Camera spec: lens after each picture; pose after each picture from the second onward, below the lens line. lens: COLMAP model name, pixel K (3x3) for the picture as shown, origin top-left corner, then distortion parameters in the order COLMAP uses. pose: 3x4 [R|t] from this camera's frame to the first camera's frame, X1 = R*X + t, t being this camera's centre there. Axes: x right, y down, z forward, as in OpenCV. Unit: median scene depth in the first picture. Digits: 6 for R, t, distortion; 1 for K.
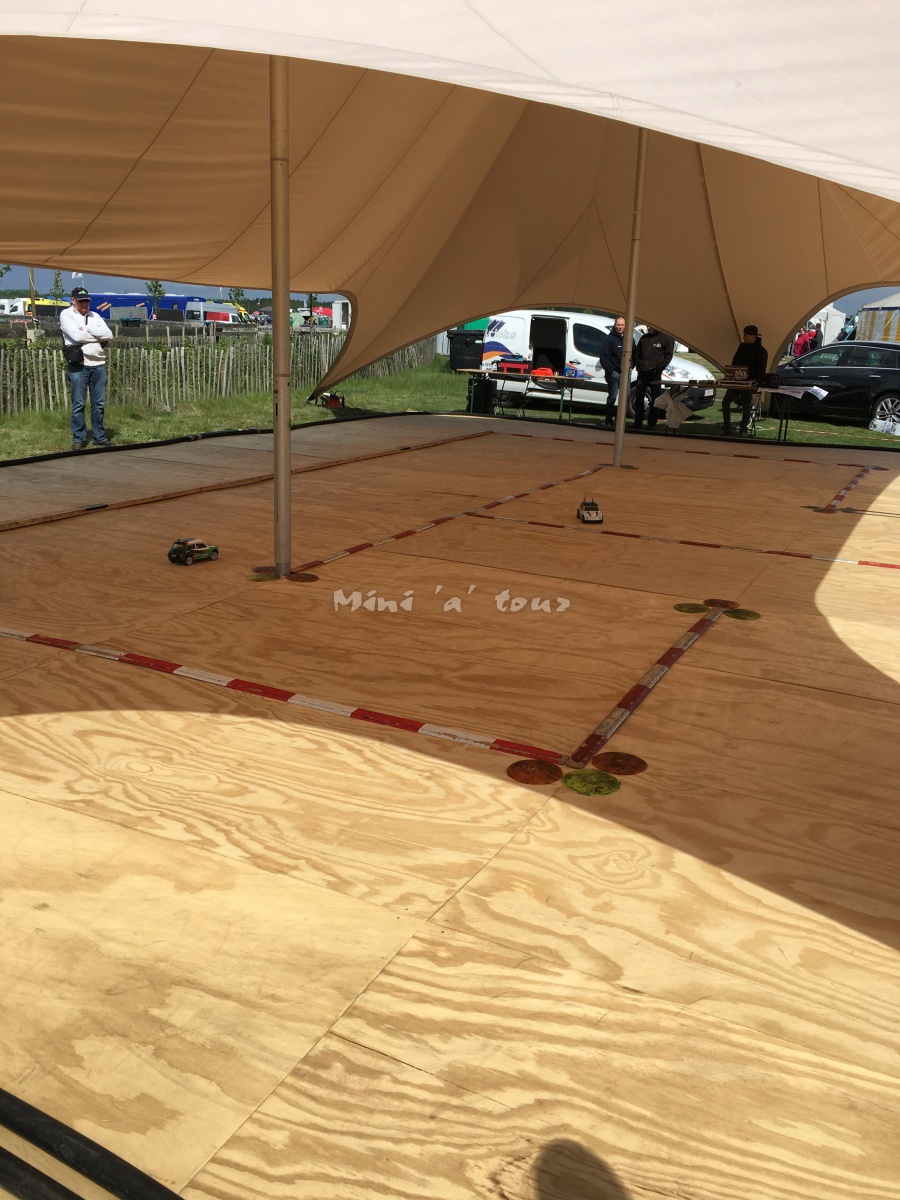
lens RADIAL K [[1022.9, 0, 428.0], [0, 1022.9, 583.3], [0, 0, 1]] dist [0.056994, -0.088062]
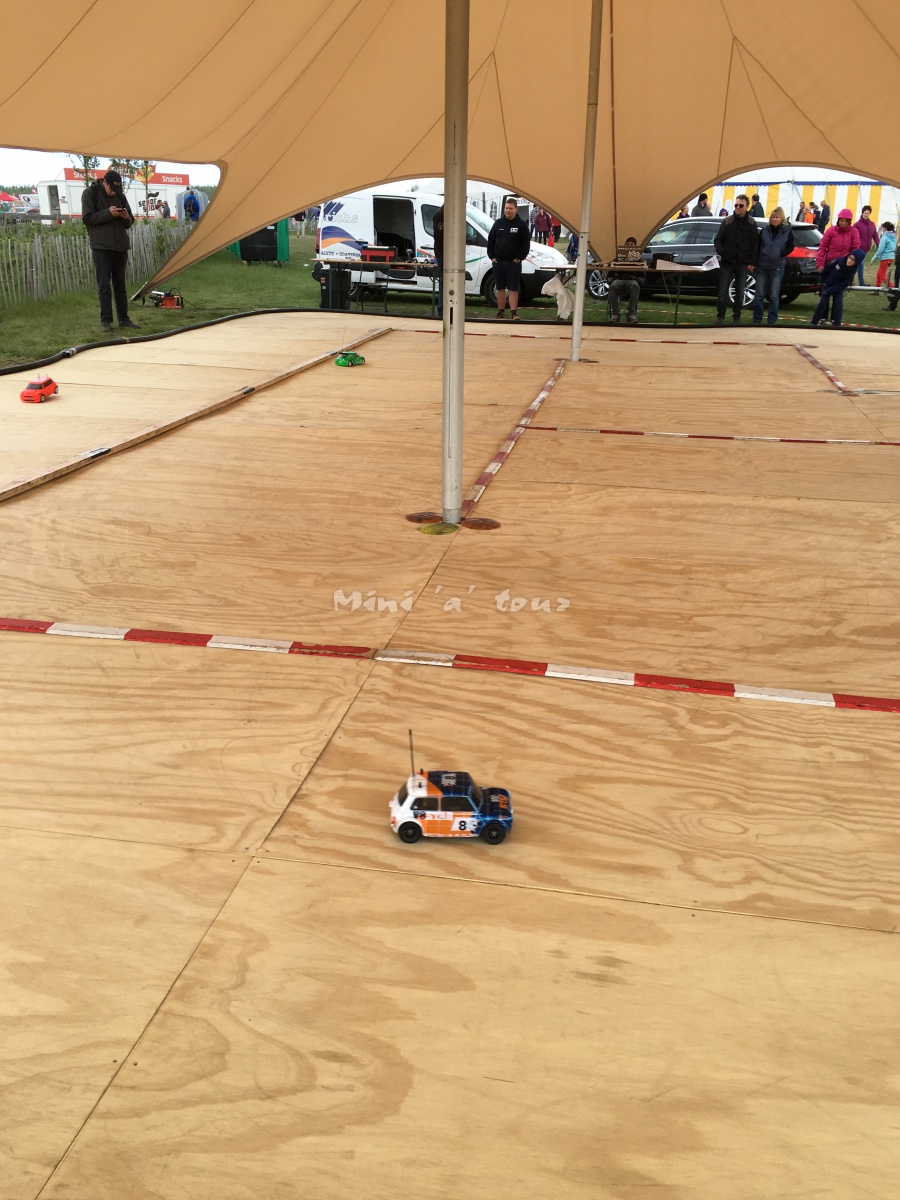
lens RADIAL K [[1022.9, 0, 451.4], [0, 1022.9, 602.4], [0, 0, 1]] dist [0.056994, -0.088062]
pose [[0.961488, -0.118410, 0.248030, -0.386672], [0.088139, 0.987613, 0.129818, -0.056108], [-0.260329, -0.102957, 0.960015, 0.221689]]
